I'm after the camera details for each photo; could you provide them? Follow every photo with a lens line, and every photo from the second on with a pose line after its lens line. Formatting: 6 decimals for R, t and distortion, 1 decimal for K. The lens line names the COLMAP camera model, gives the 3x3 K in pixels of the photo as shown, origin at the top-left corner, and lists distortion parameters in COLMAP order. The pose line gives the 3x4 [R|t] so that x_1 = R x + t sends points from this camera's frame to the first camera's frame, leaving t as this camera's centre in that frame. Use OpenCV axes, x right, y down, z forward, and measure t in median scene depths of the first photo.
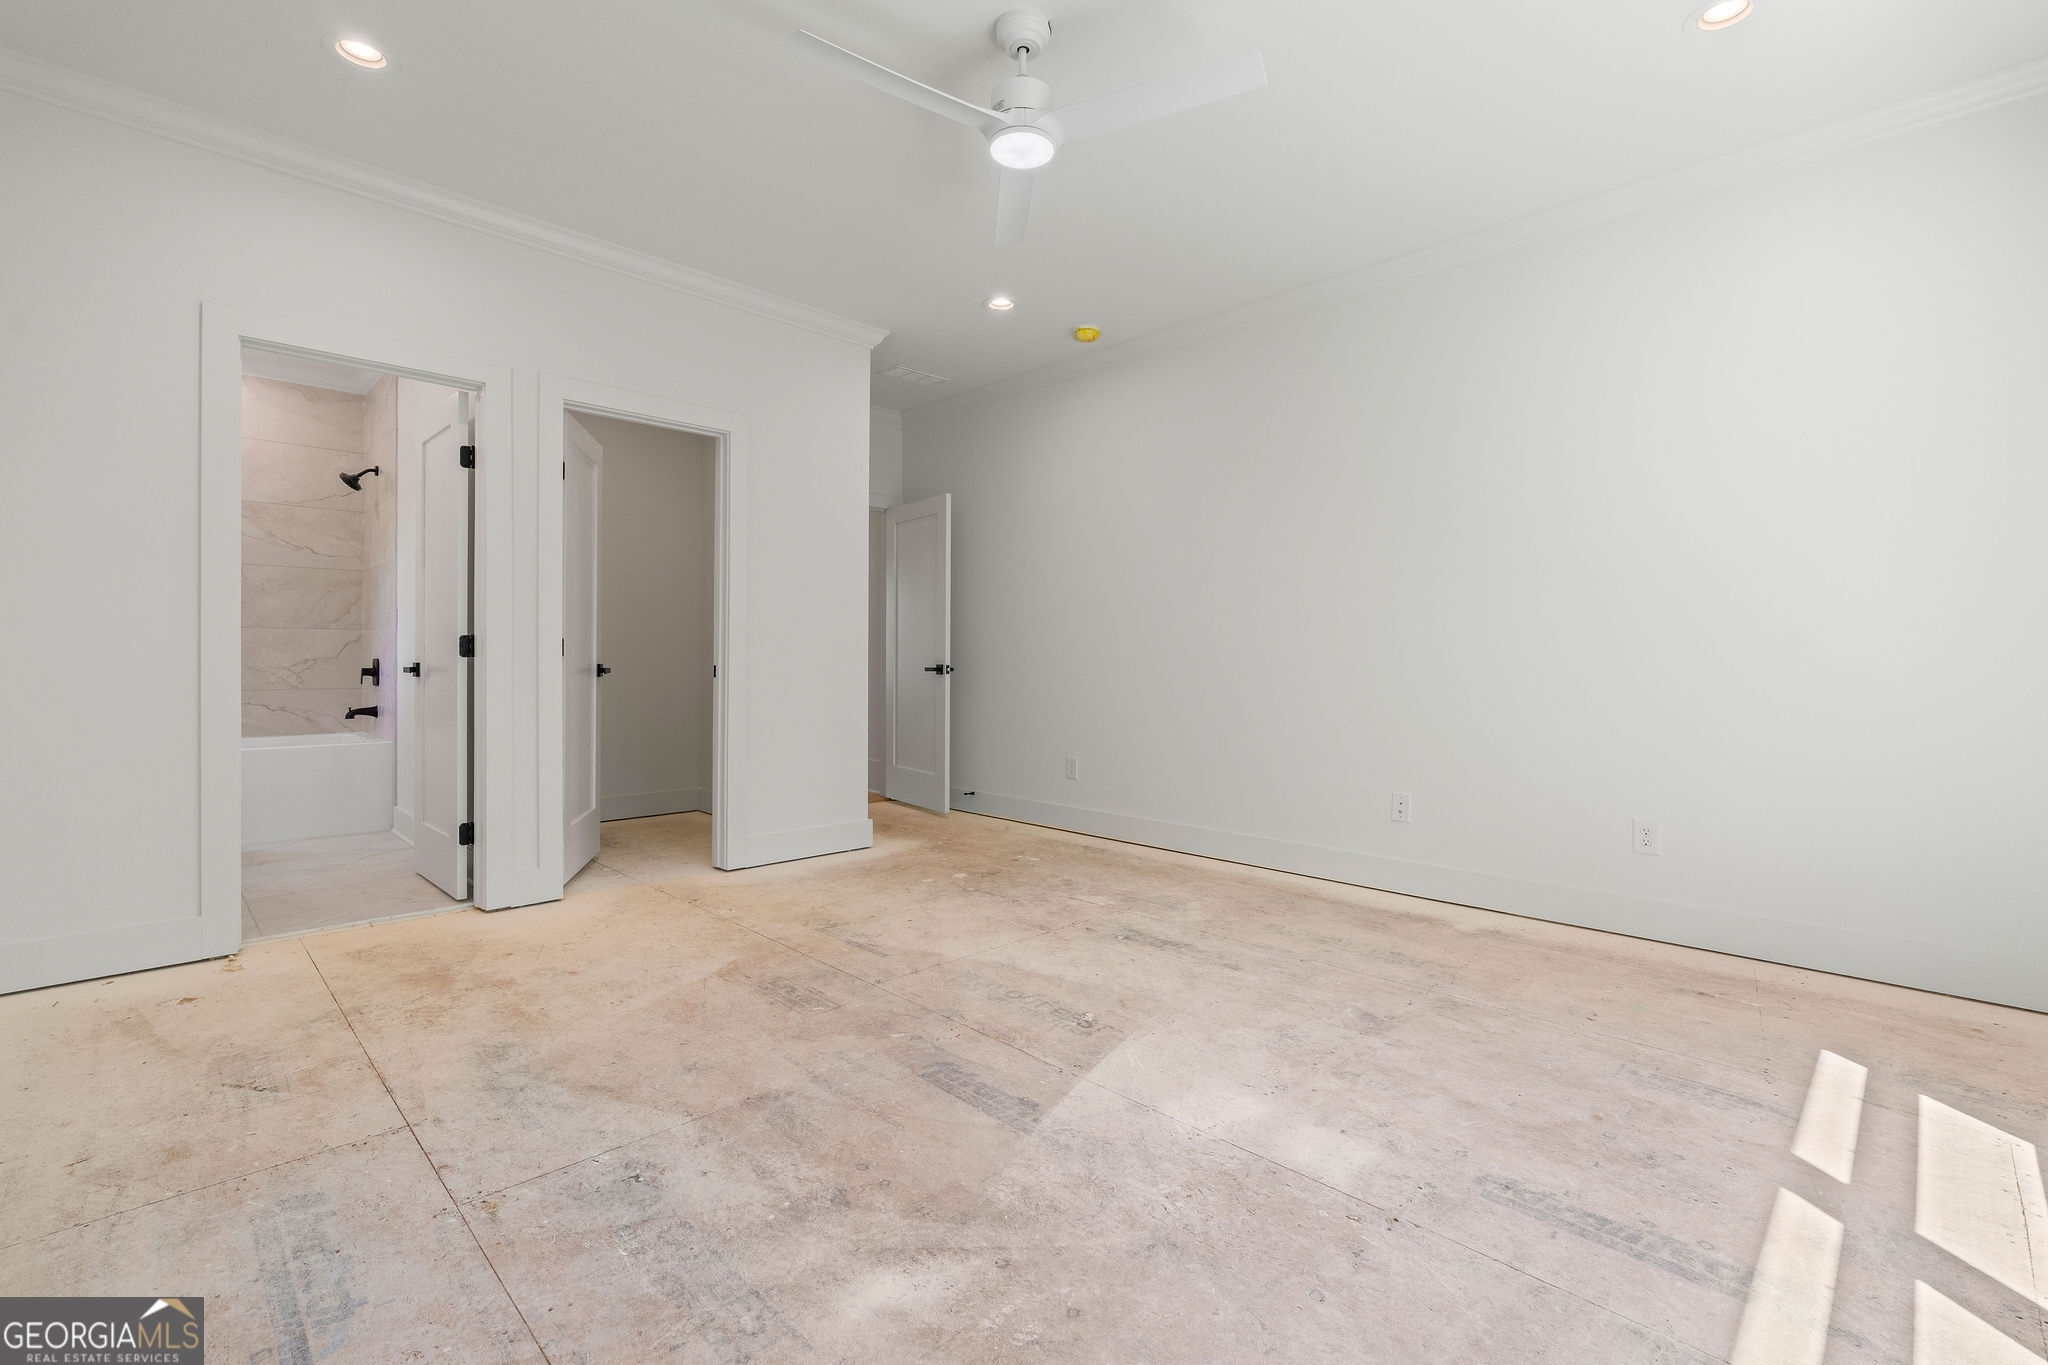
lens RADIAL K [[902.1, 0, 1014.7], [0, 902.1, 674.5], [0, 0, 1]] dist [-0.004577, -0.000124]
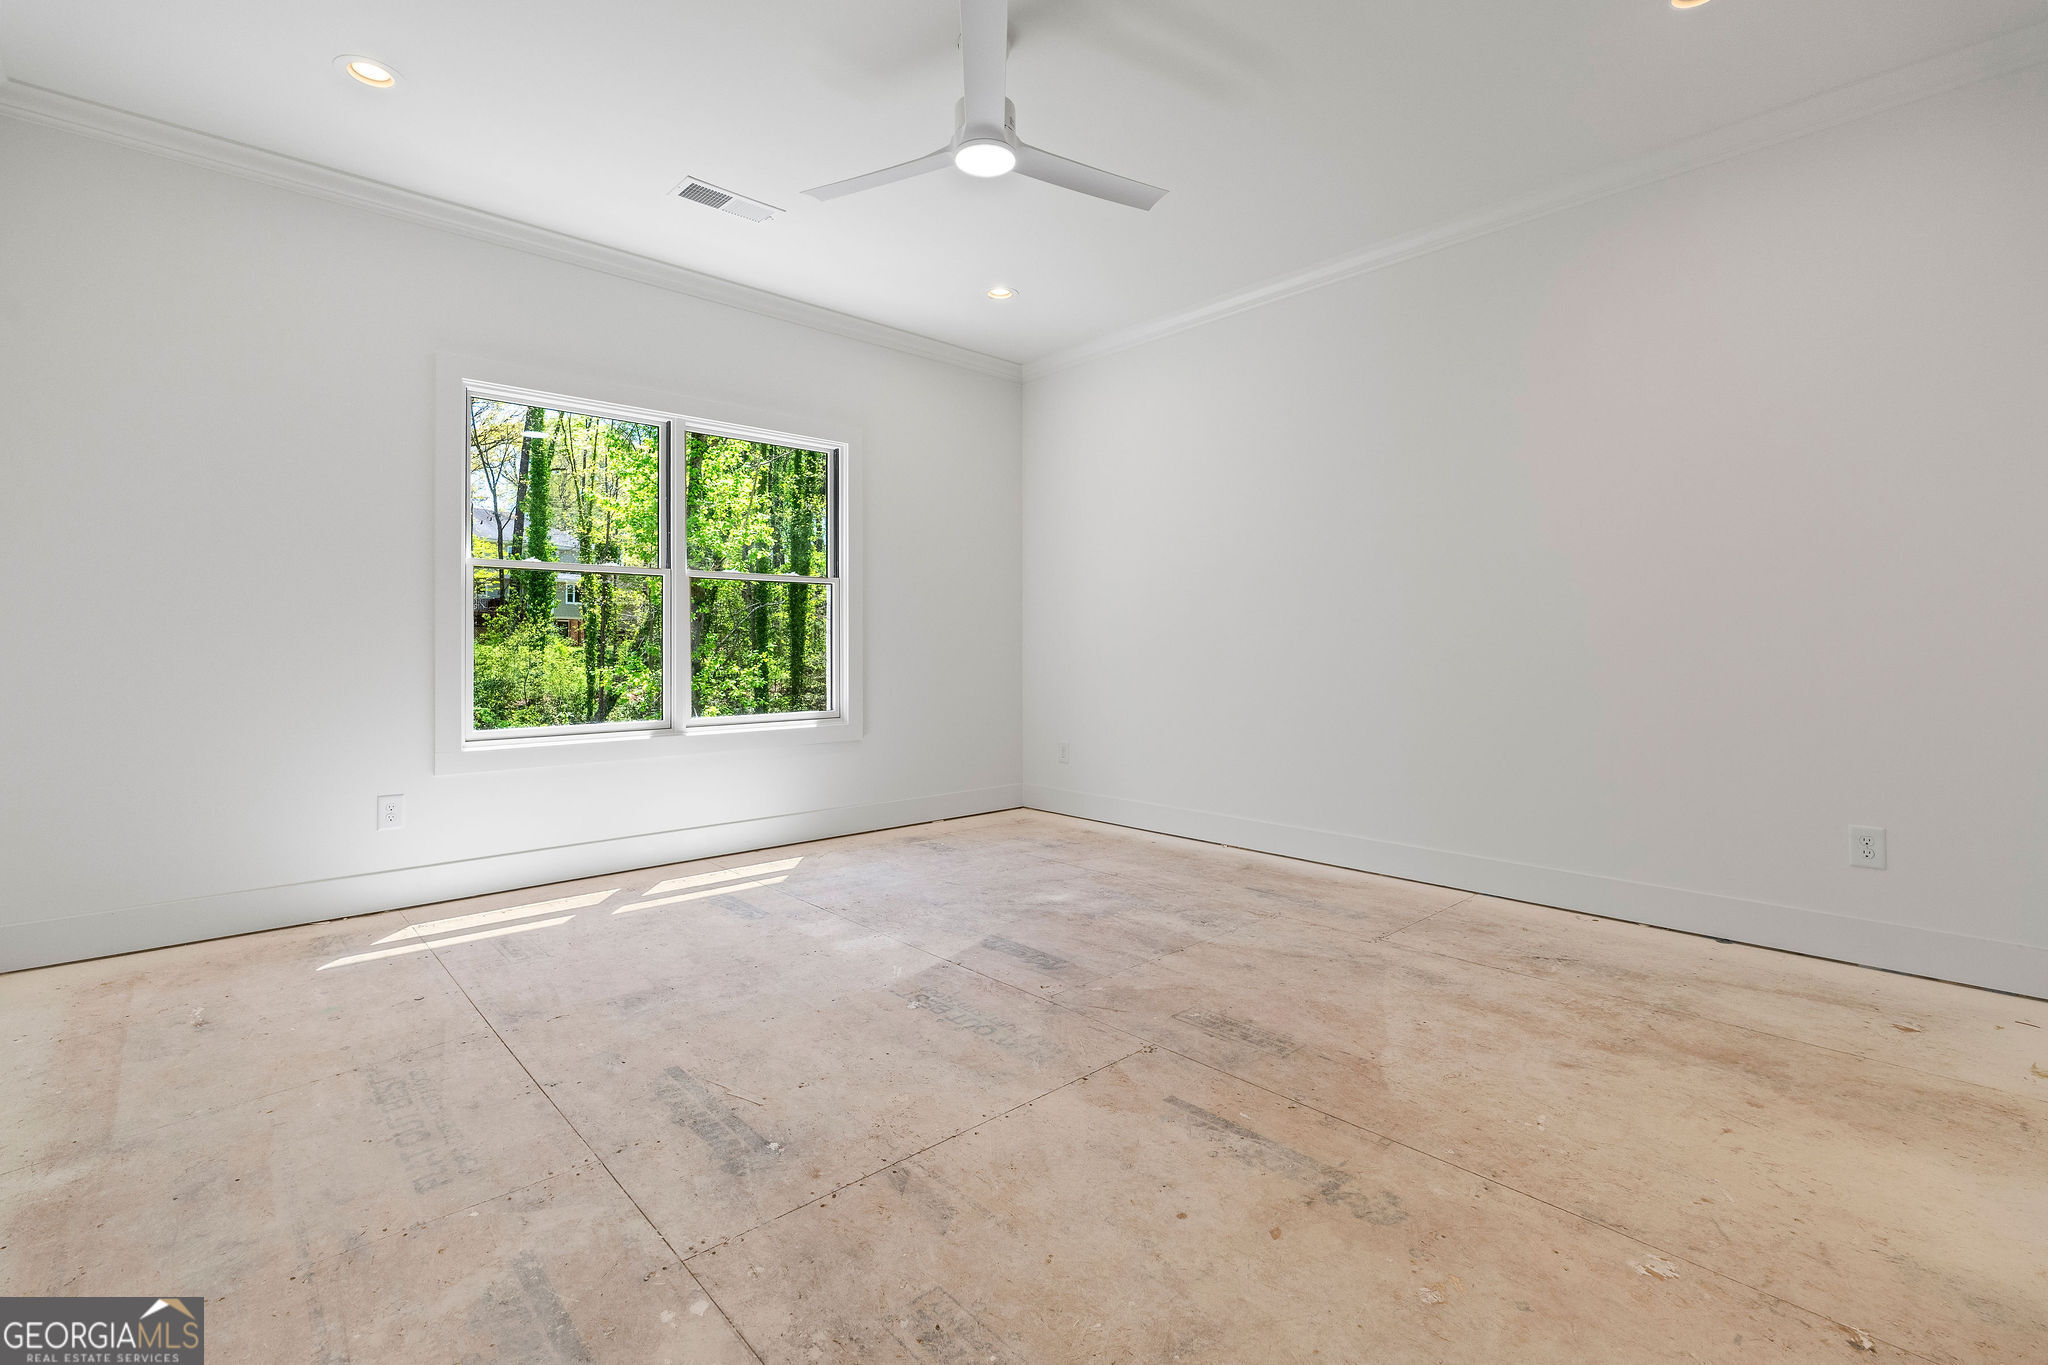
lens RADIAL K [[902.1, 0, 1027.6], [0, 902.1, 644.0], [0, 0, 1]] dist [-0.004577, -0.000124]
pose [[-0.999730, -0.003329, 0.022987, -0.060772], [-0.003067, 0.999930, 0.011398, -0.028254], [-0.023024, 0.011324, -0.999671, 1.860126]]
